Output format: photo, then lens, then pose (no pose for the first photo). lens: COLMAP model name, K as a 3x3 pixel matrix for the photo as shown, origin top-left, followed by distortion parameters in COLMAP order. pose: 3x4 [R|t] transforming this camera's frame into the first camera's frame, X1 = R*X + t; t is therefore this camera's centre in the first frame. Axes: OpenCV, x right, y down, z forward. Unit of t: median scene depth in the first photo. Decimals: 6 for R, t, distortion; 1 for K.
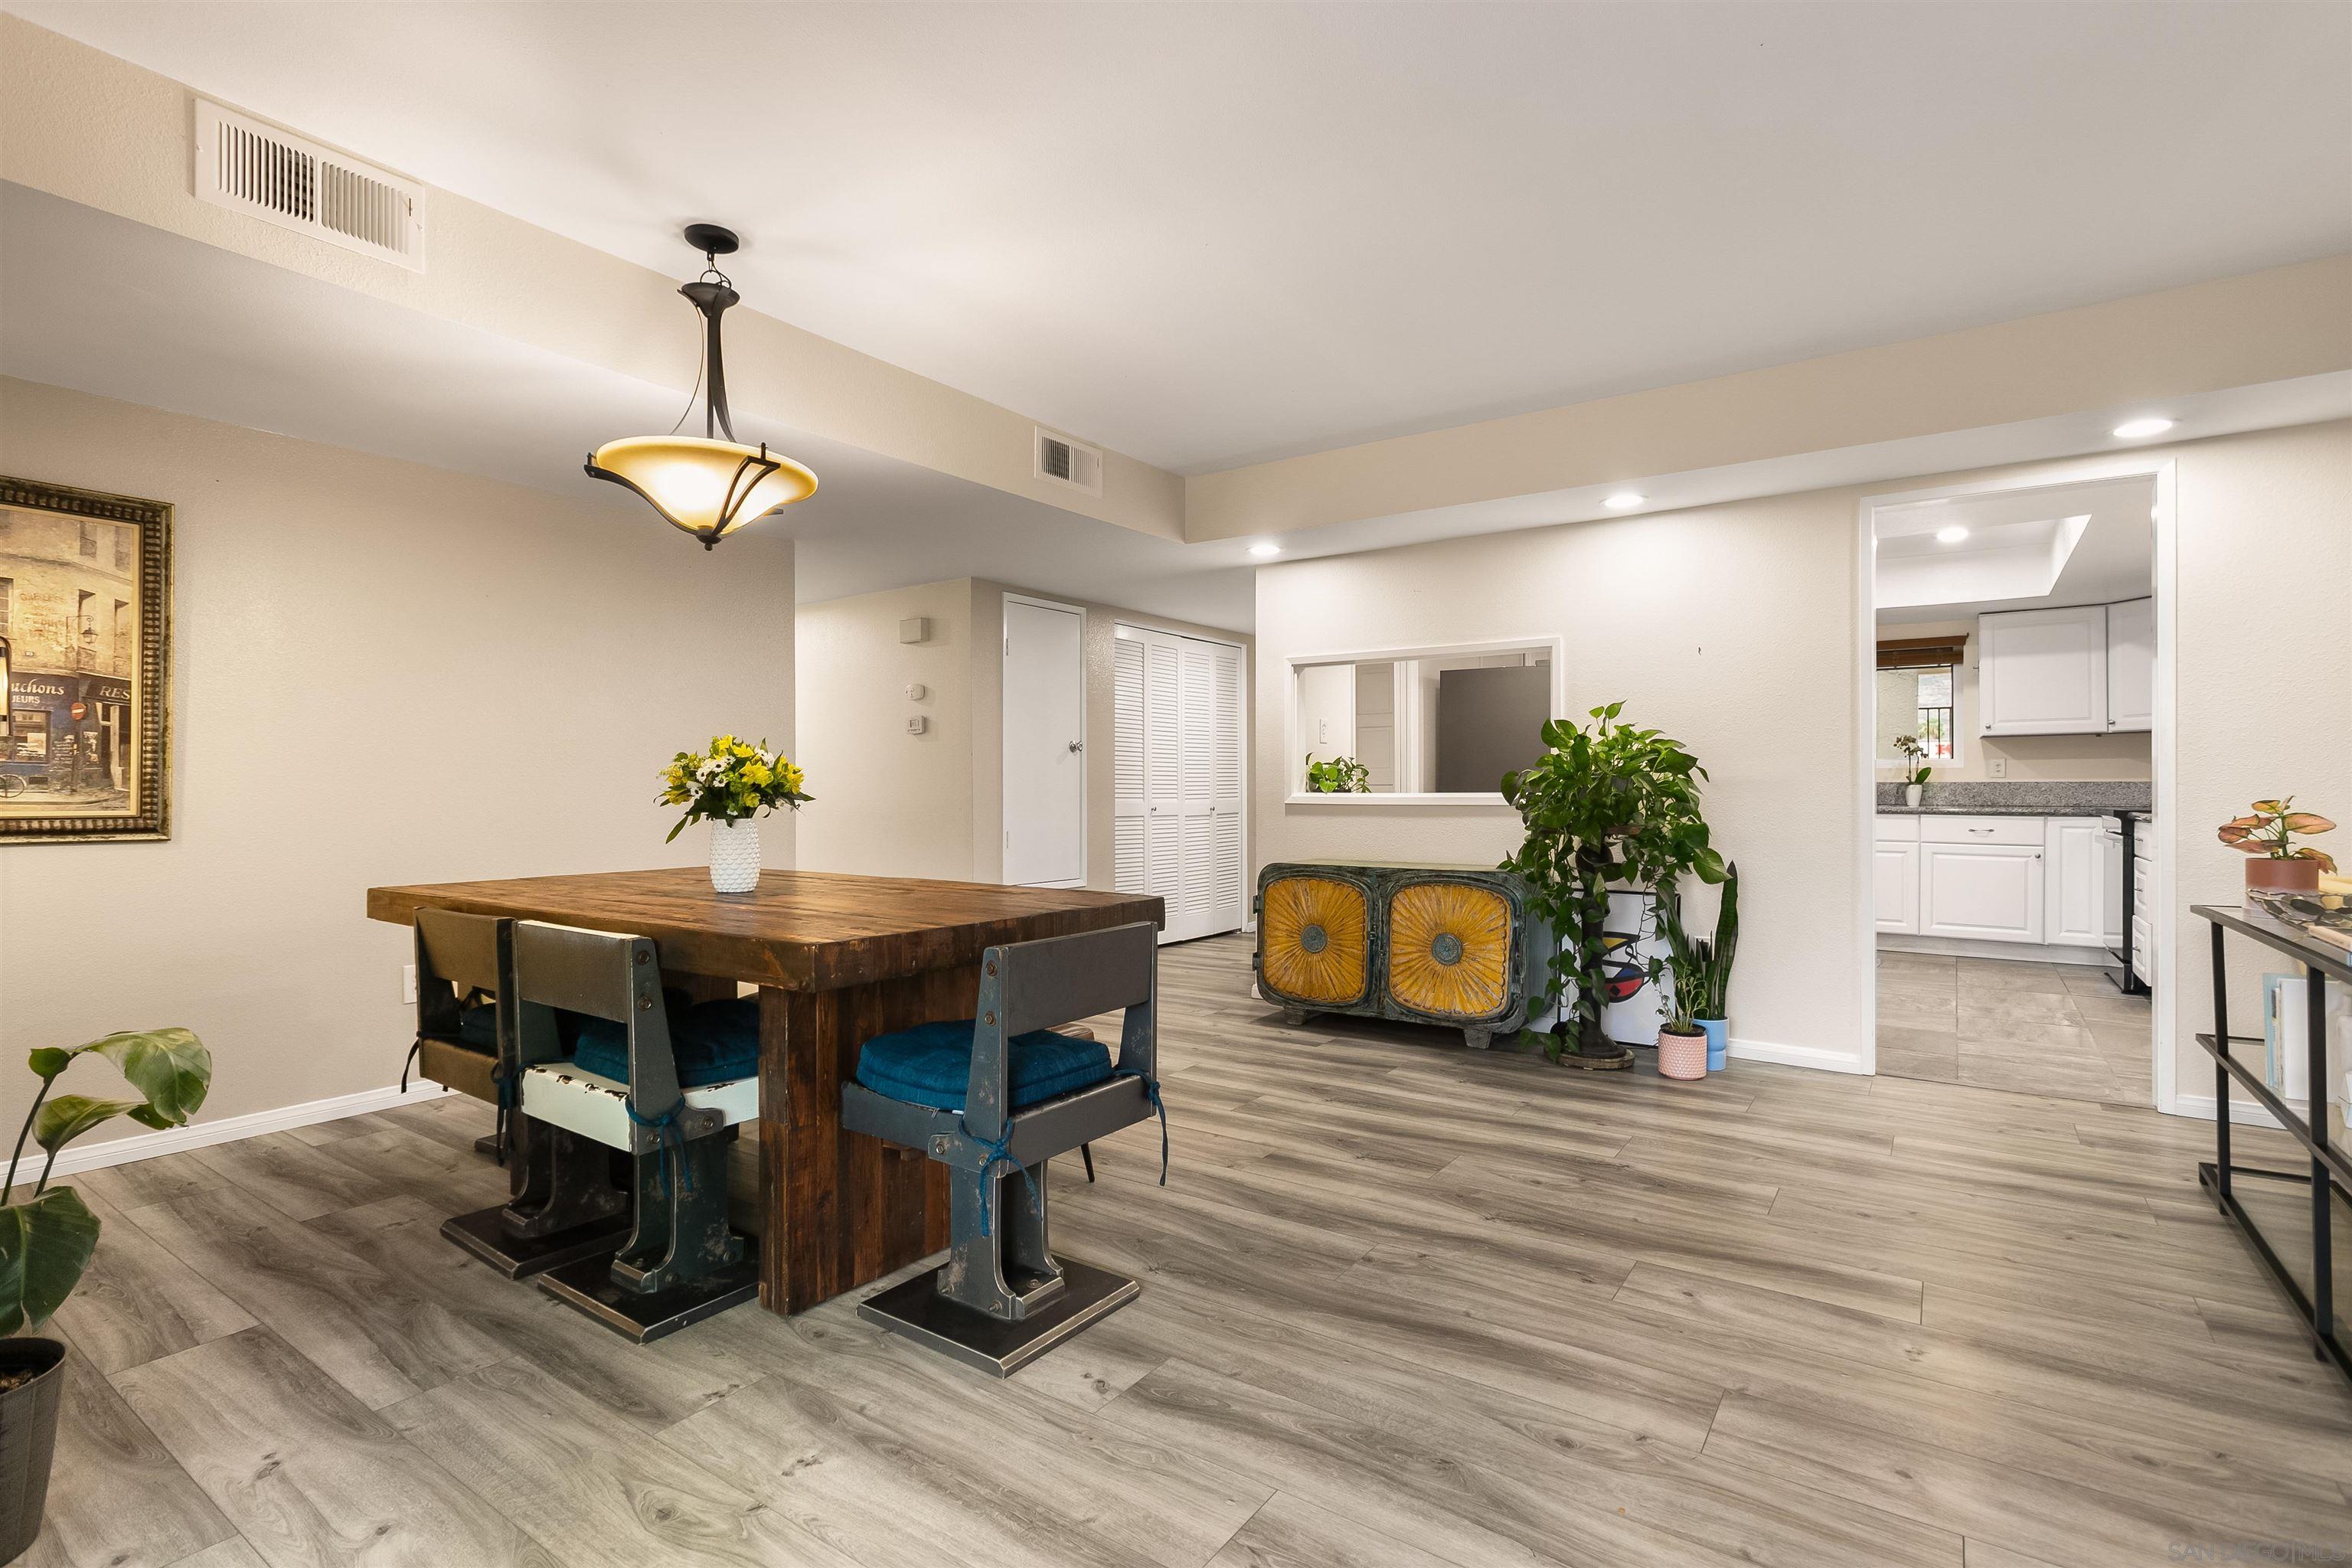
lens RADIAL K [[1110.8, 0, 1170.5], [0, 1110.8, 779.0], [0, 0, 1]] dist [-0.010753, -0.000099]
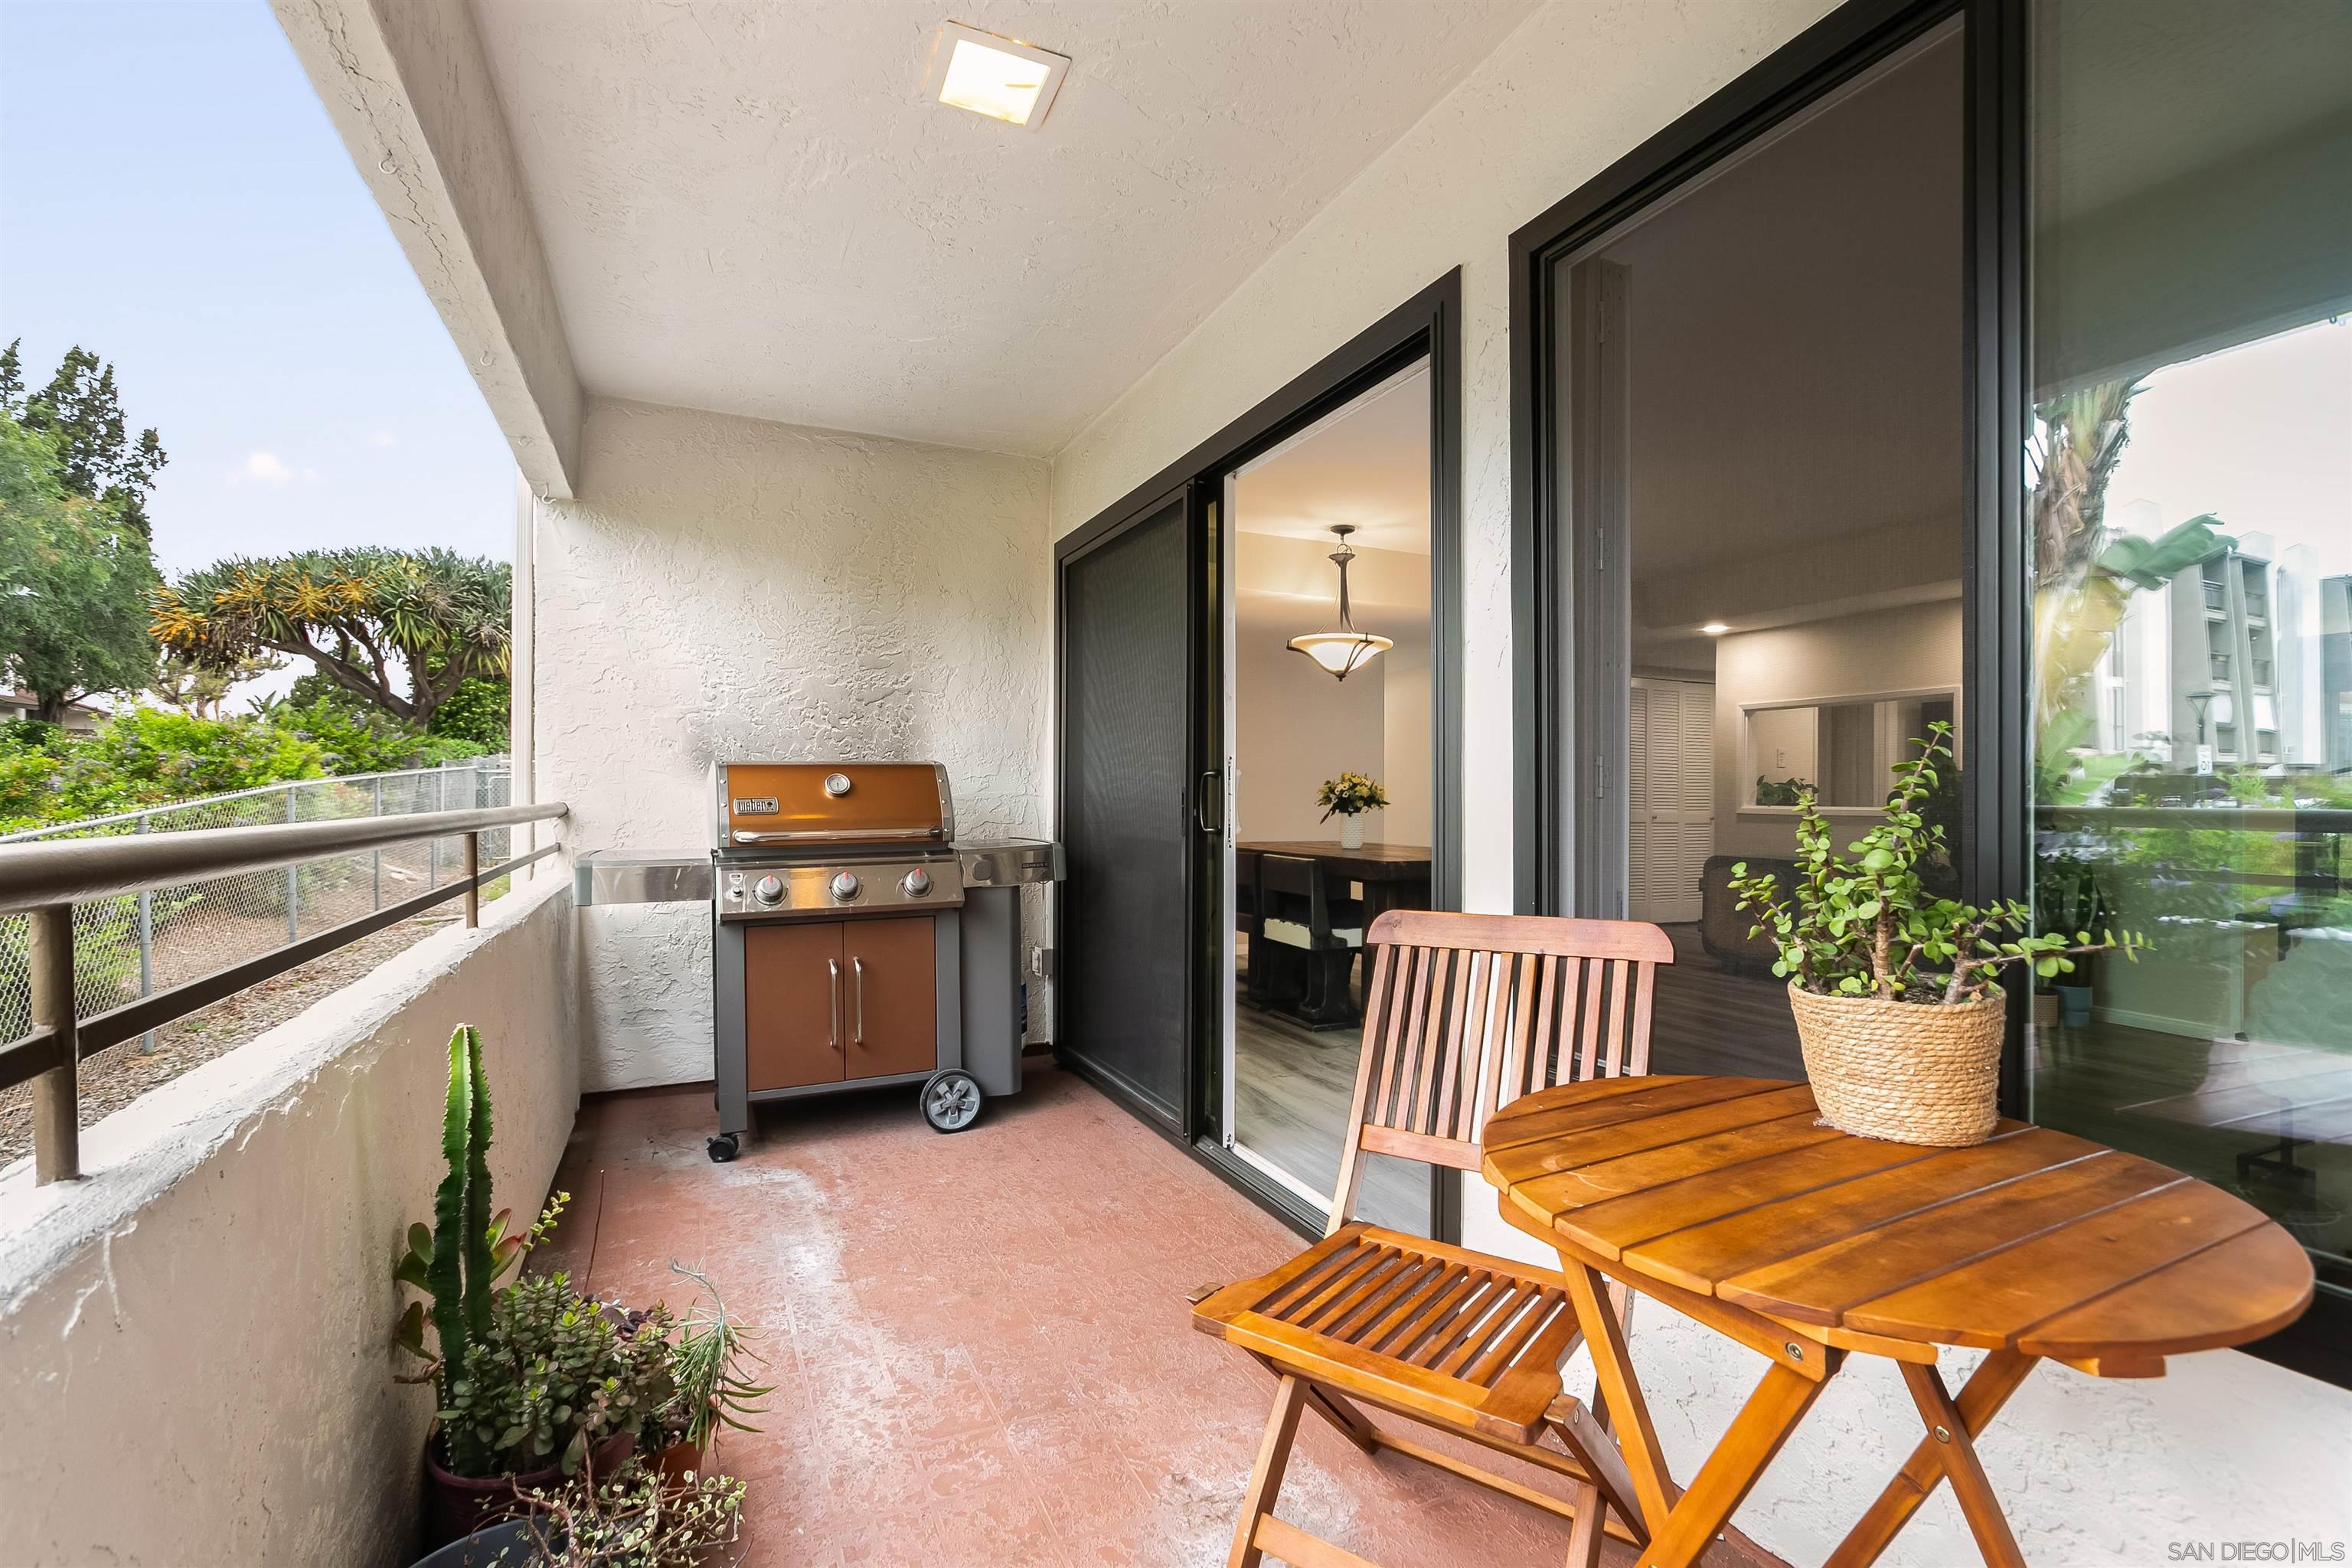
lens RADIAL K [[1074.6, 0, 1168.8], [0, 1074.6, 792.8], [0, 0, 1]] dist [0.001417, -0.000070]
pose [[0.859031, 0.007277, -0.511871, 0.330254], [-0.006260, 0.999974, 0.003710, -0.006478], [0.511885, 0.000017, 0.859054, -0.873666]]
